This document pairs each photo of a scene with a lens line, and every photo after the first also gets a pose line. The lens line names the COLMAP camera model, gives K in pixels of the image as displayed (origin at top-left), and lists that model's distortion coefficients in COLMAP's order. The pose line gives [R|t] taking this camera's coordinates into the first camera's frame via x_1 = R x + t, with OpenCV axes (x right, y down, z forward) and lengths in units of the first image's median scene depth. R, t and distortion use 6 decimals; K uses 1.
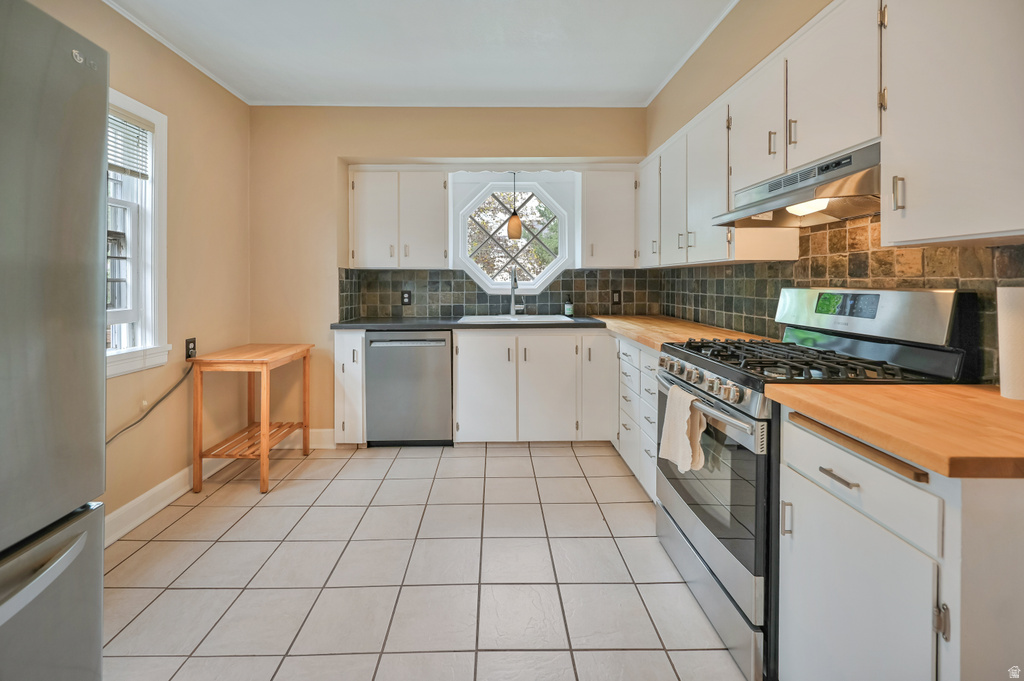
lens RADIAL K [[433.1, 0, 502.1], [0, 433.1, 284.9], [0, 0, 1]] dist [-0.000533, 0.000204]
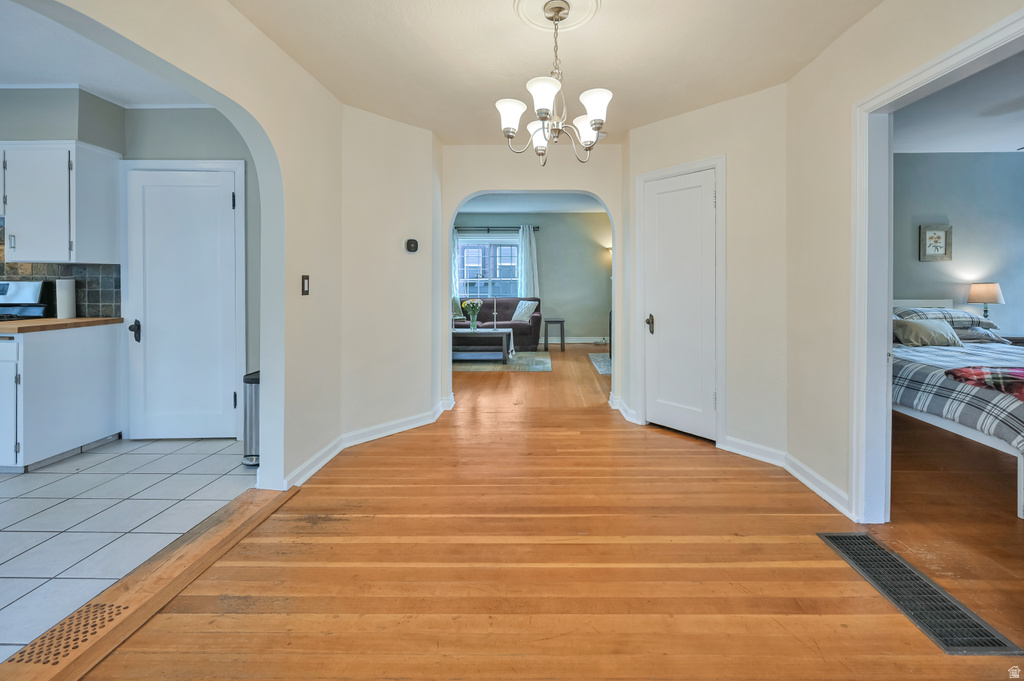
lens RADIAL K [[424.0, 0, 537.7], [0, 424.0, 283.6], [0, 0, 1]] dist [-0.001205, -0.000204]
pose [[0.023142, -0.006548, 0.999711, -0.517312], [0.004636, 0.999968, 0.006443, 0.009911], [-0.999721, 0.004485, 0.023172, -0.744496]]
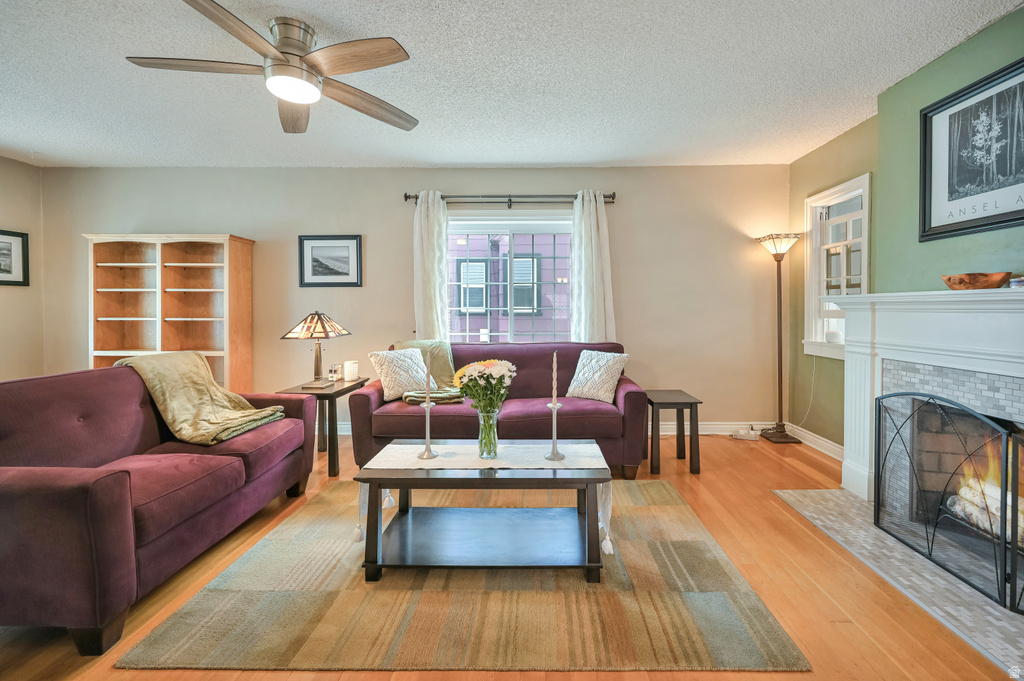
lens RADIAL K [[421.1, 0, 531.3], [0, 421.1, 311.0], [0, 0, 1]] dist [-0.002101, -0.000155]
pose [[0.030174, -0.005663, 0.999529, 0.798668], [0.006293, 0.999965, 0.005476, 0.013767], [-0.999525, 0.006125, 0.030209, -0.487300]]
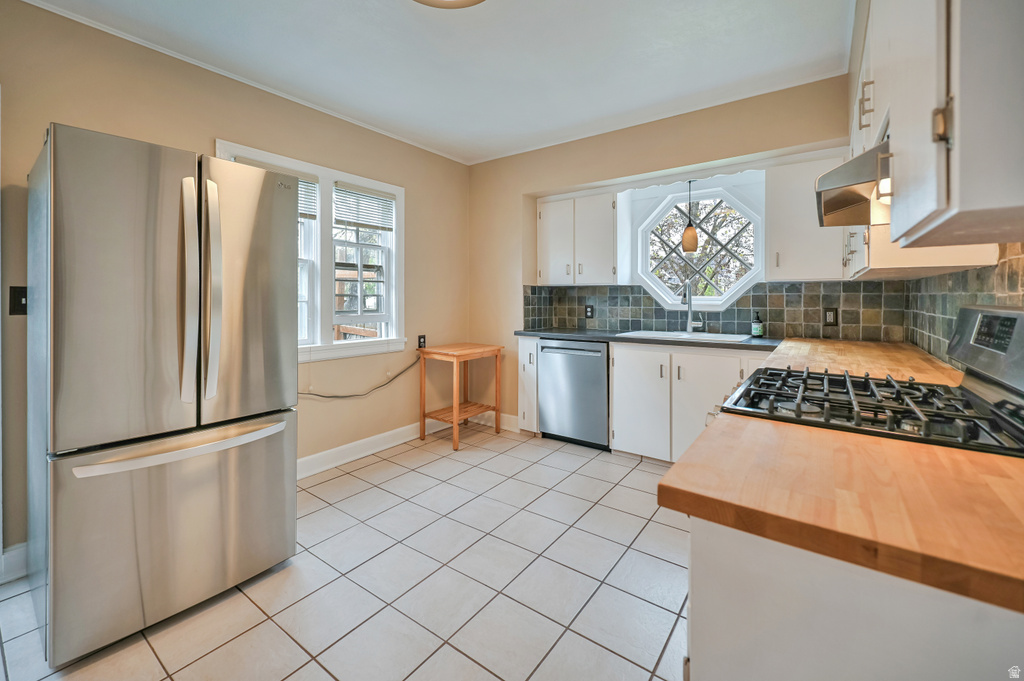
lens RADIAL K [[428.0, 0, 506.3], [0, 428.0, 302.5], [0, 0, 1]] dist [0.001864, 0.000172]
pose [[0.793452, 0.009344, -0.608561, 0.305011], [-0.005991, 0.999954, 0.007543, -0.000082], [0.608603, -0.002339, 0.793471, 0.015031]]
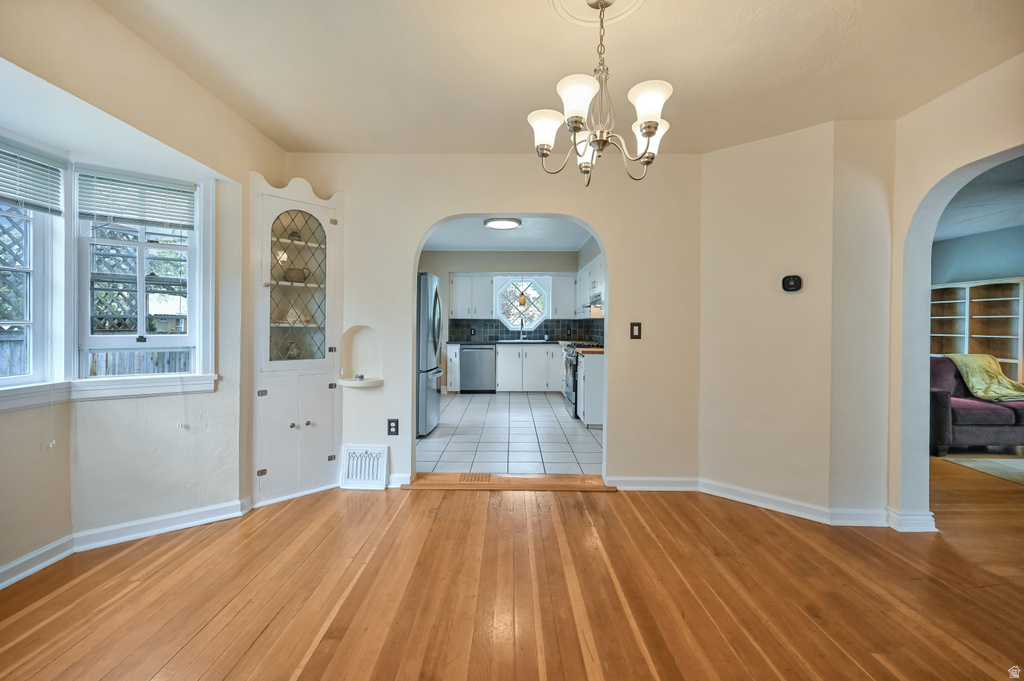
lens RADIAL K [[417.4, 0, 508.2], [0, 417.4, 329.0], [0, 0, 1]] dist [0.000234, 0.000159]
pose [[0.999706, 0.004206, -0.023872, 0.009099], [-0.004172, 0.999990, 0.001455, 0.012203], [0.023877, -0.001355, 0.999714, -1.255601]]
